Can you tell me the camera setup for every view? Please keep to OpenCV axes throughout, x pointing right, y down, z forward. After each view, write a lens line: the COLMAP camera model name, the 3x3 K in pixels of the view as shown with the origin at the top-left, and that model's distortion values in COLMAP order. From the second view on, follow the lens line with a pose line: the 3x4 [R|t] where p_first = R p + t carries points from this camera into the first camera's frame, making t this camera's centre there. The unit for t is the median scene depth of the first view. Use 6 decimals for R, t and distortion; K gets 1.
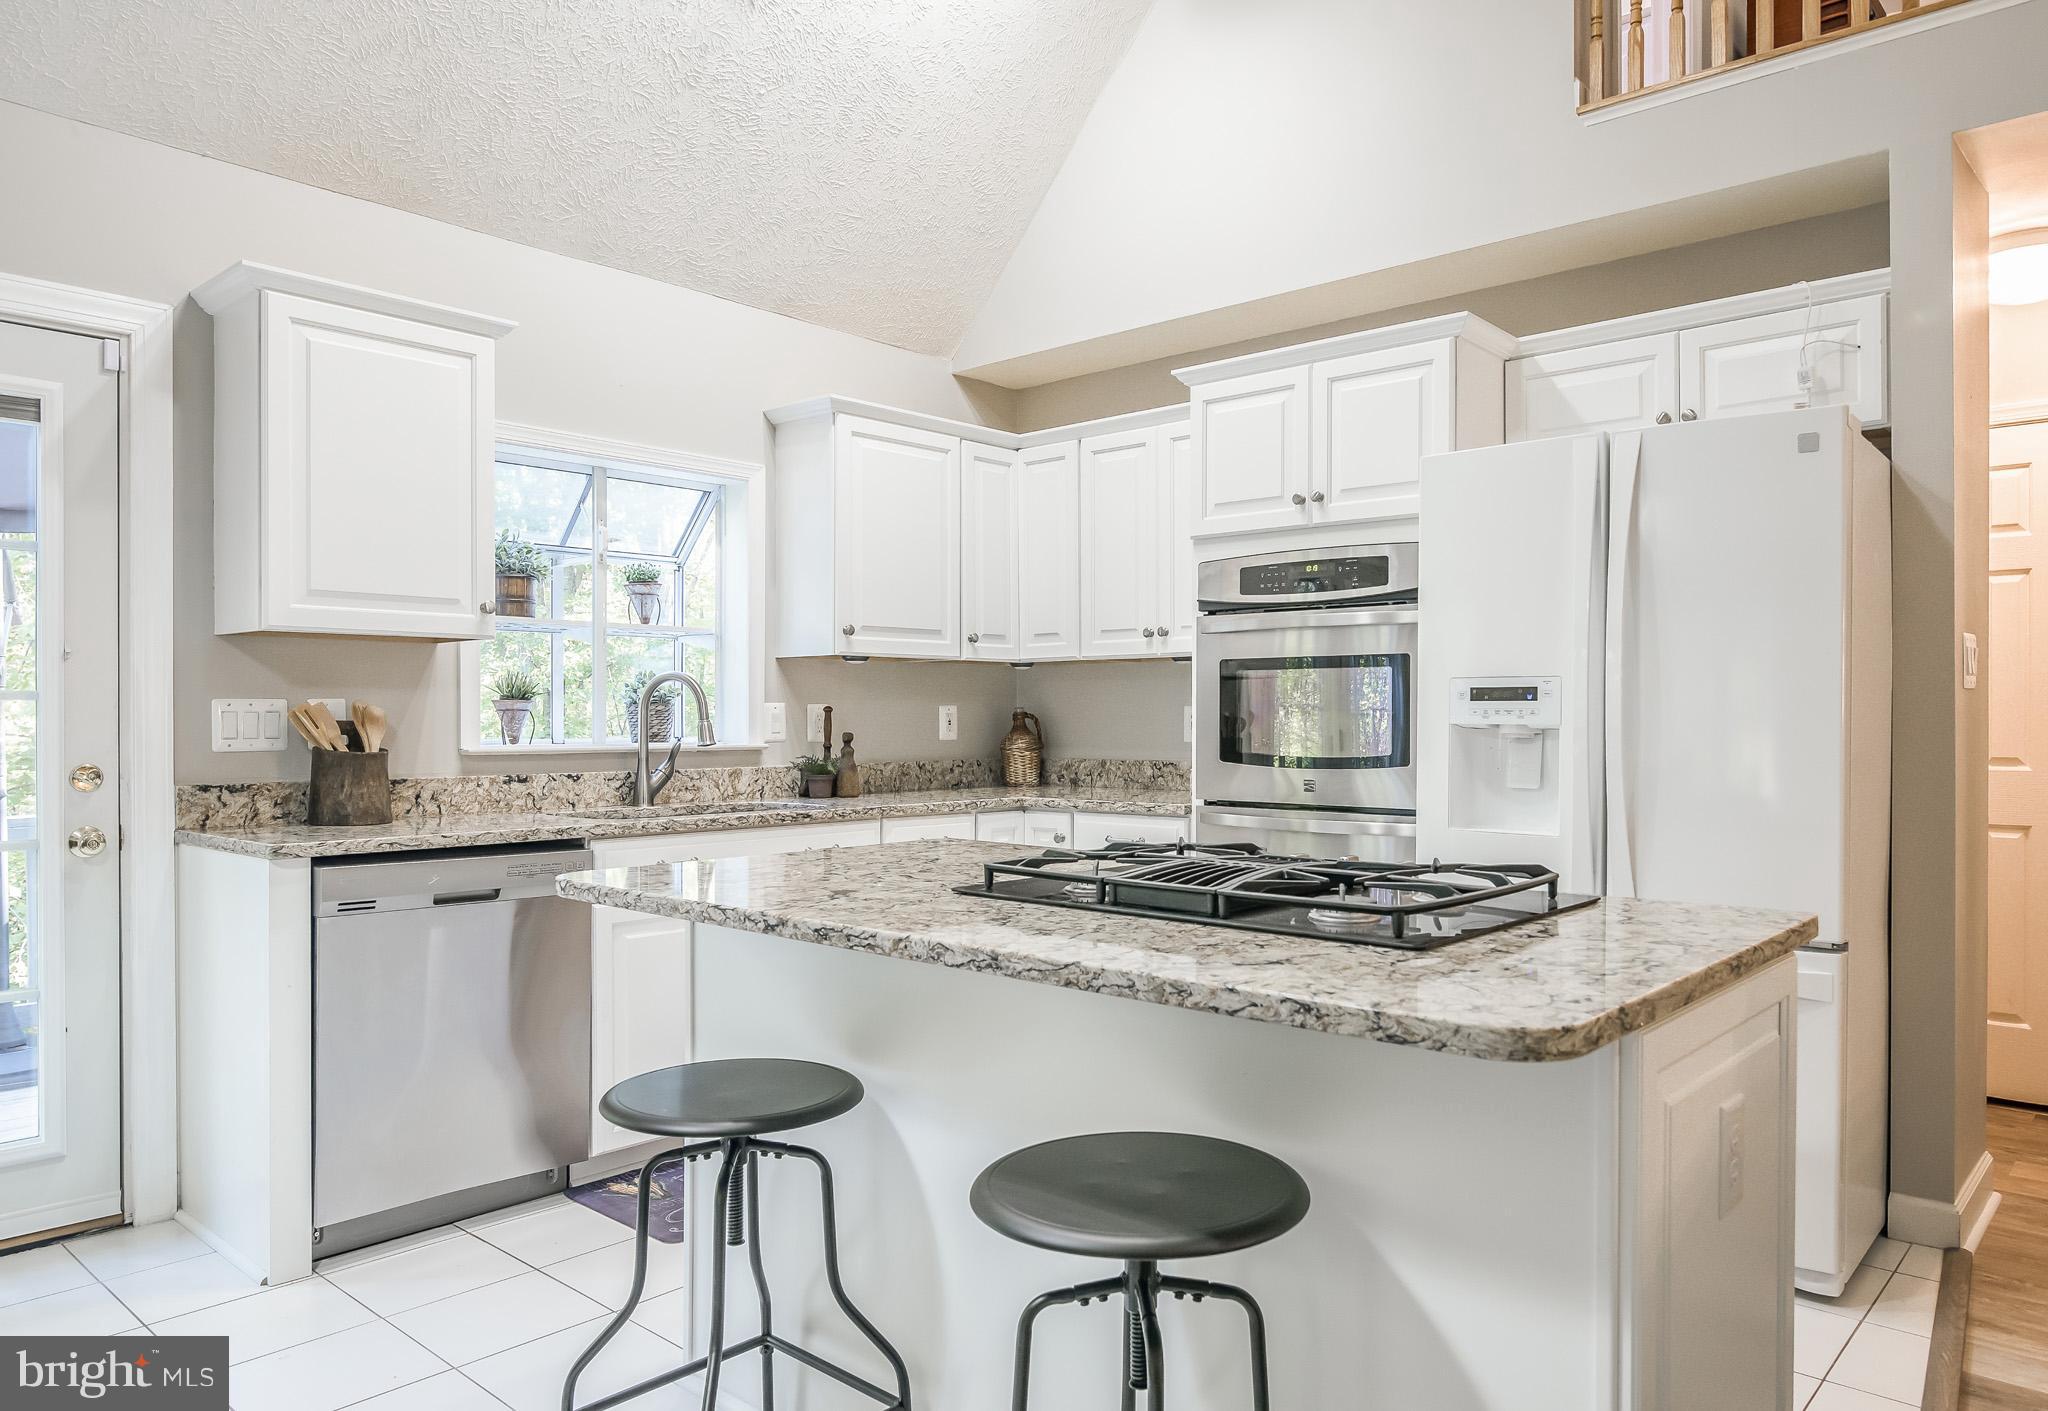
lens RADIAL K [[1387.0, 0, 1101.9], [0, 1387.0, 726.3], [0, 0, 1]] dist [-0.000989, 0.002924]
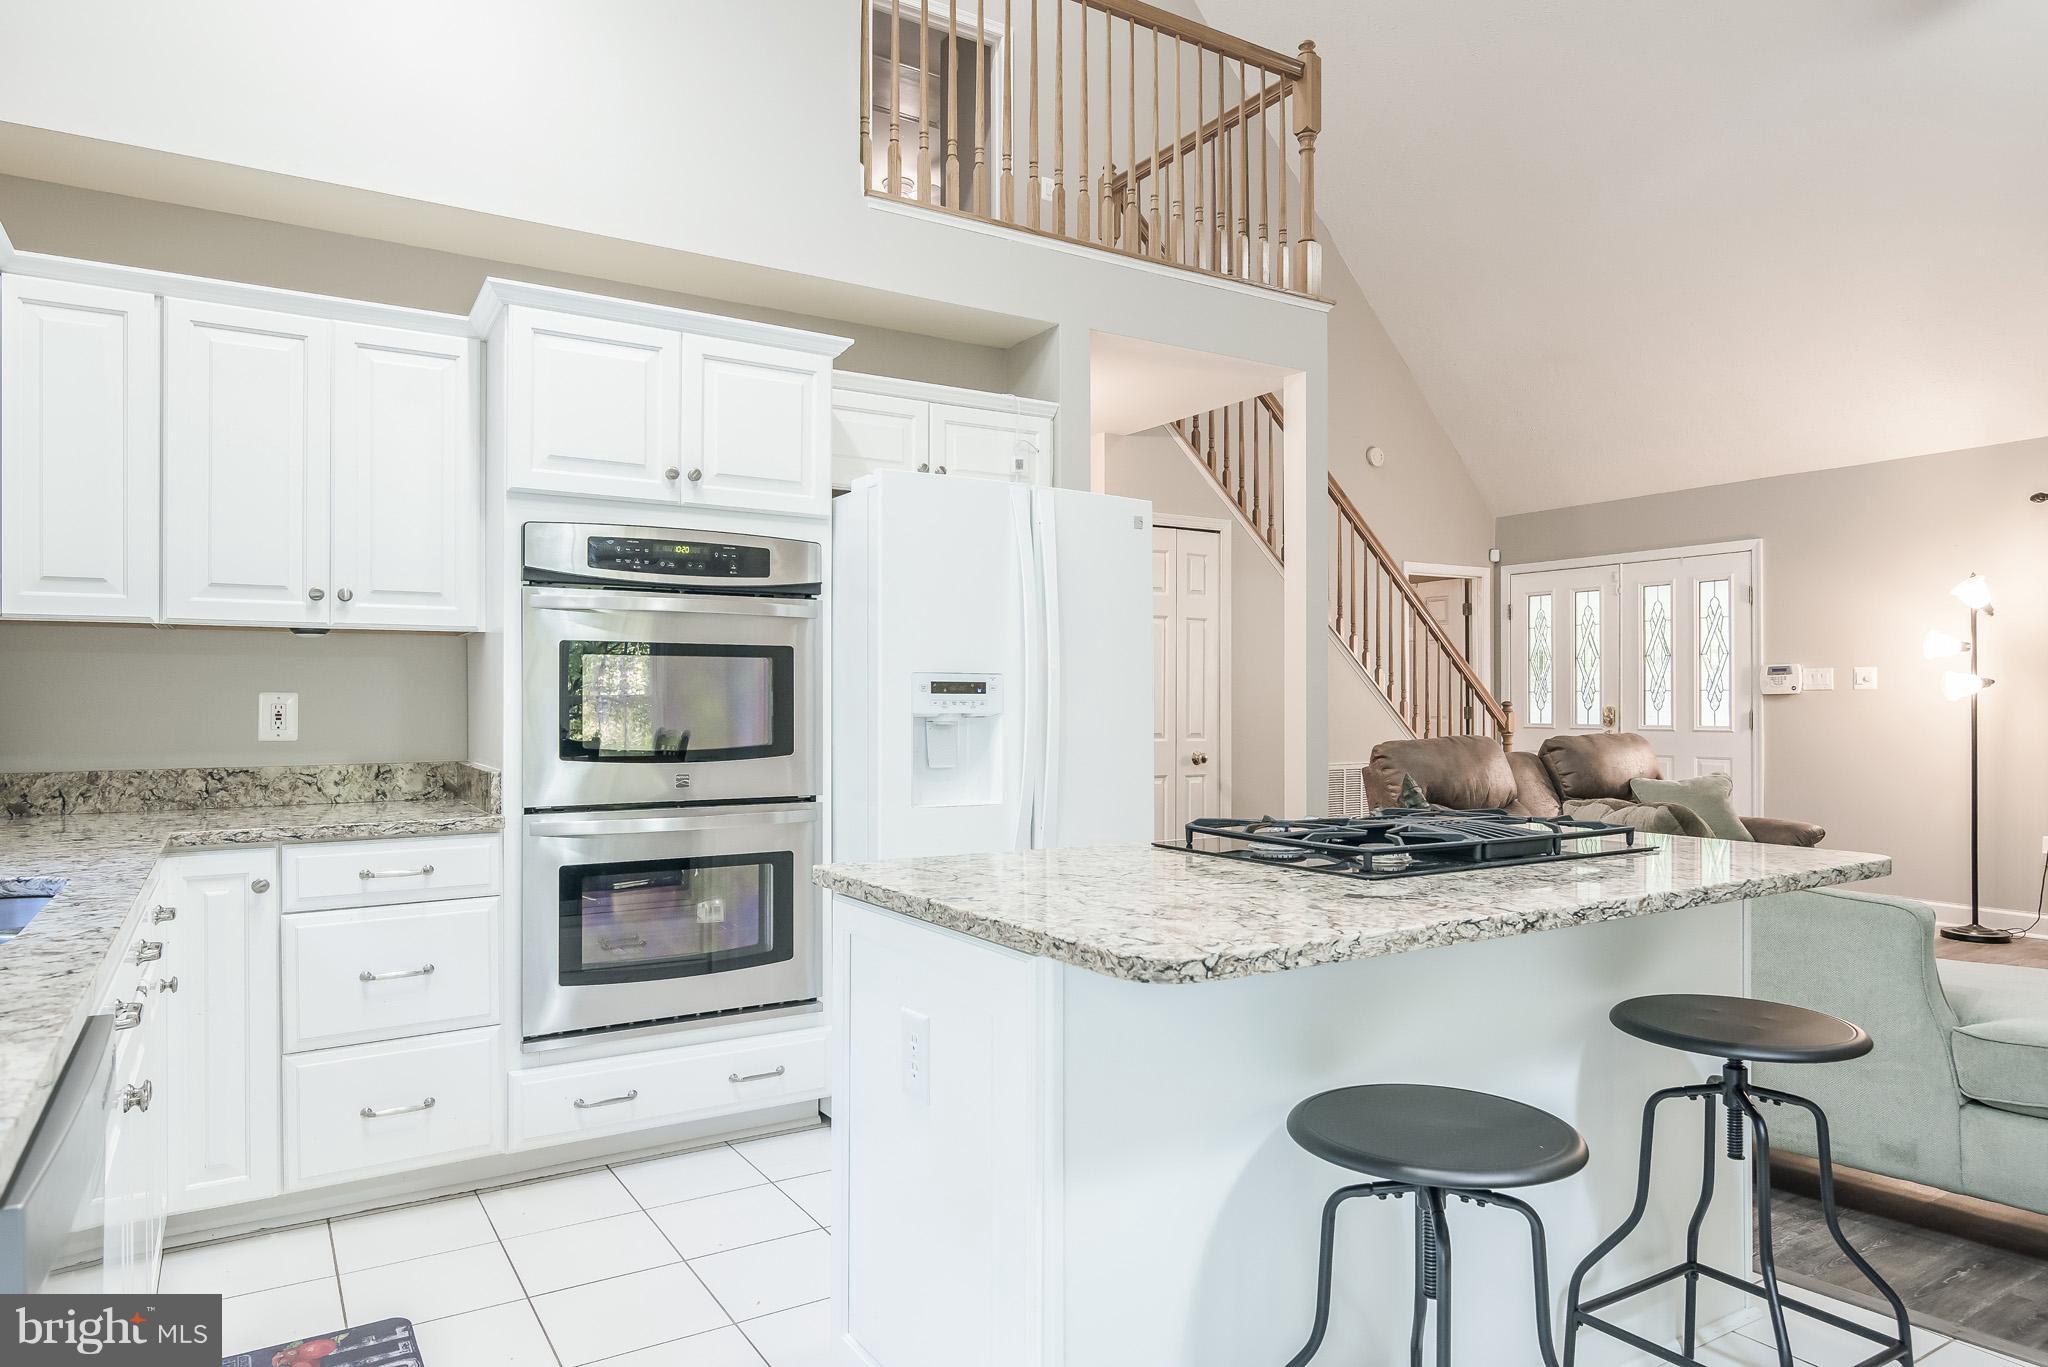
lens RADIAL K [[1241.9, 0, 1033.1], [0, 1241.9, 694.7], [0, 0, 1]] dist [-0.008663, 0.000561]
pose [[0.288487, 0.005234, 0.957470, -0.558475], [0.006400, 0.999952, -0.007394, -0.007363], [-0.957462, 0.008261, 0.288440, 0.507343]]
